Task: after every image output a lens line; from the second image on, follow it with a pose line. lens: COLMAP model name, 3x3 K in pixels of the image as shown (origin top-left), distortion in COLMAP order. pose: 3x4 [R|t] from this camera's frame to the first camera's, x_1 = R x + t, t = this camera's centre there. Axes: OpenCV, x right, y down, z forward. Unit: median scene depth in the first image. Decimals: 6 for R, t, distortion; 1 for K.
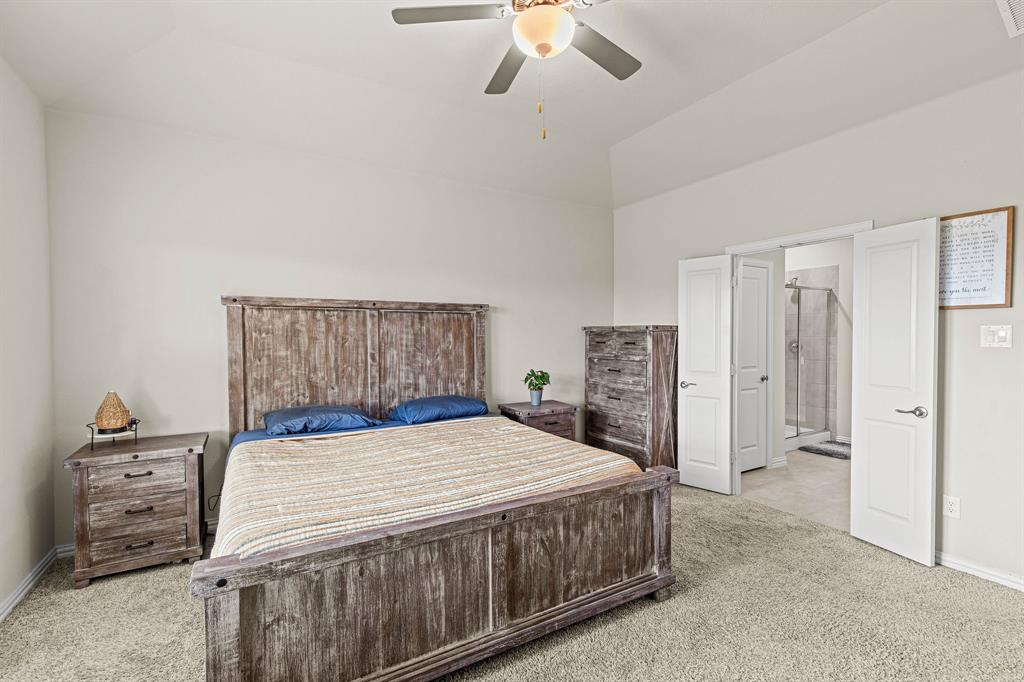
lens RADIAL K [[465.8, 0, 515.8], [0, 465.8, 339.6], [0, 0, 1]] dist [0.007627, -0.000123]
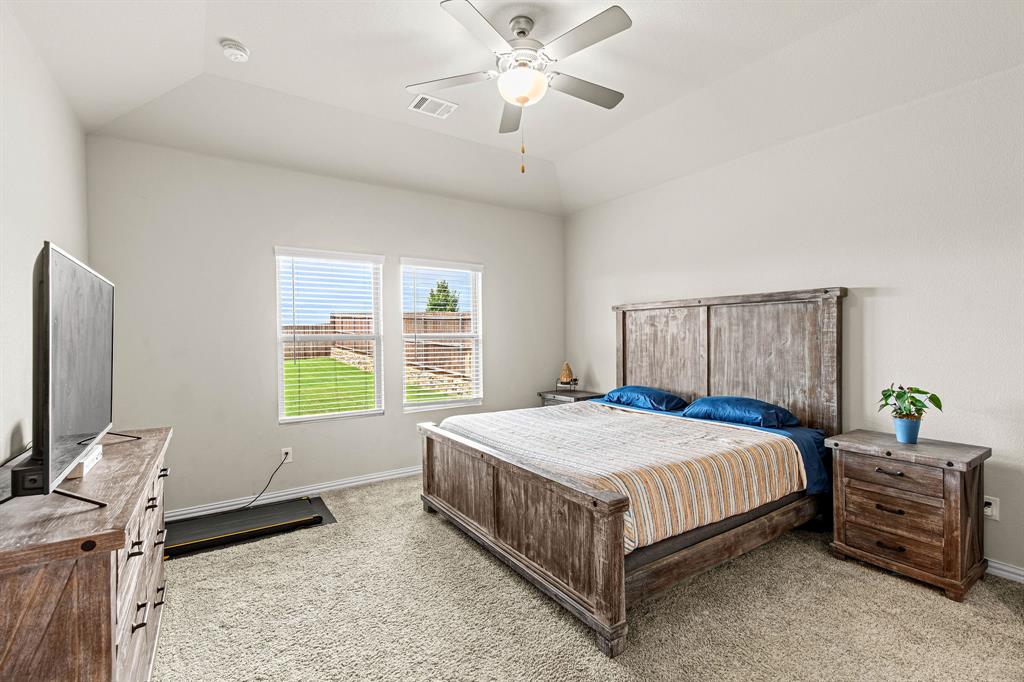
lens RADIAL K [[465.8, 0, 513.8], [0, 465.8, 341.3], [0, 0, 1]] dist [0.007627, -0.000123]
pose [[0.048663, 0.015843, -0.998690, 0.938690], [-0.002091, 0.999874, 0.015760, -0.002101], [0.998813, 0.001321, 0.048690, 0.669554]]
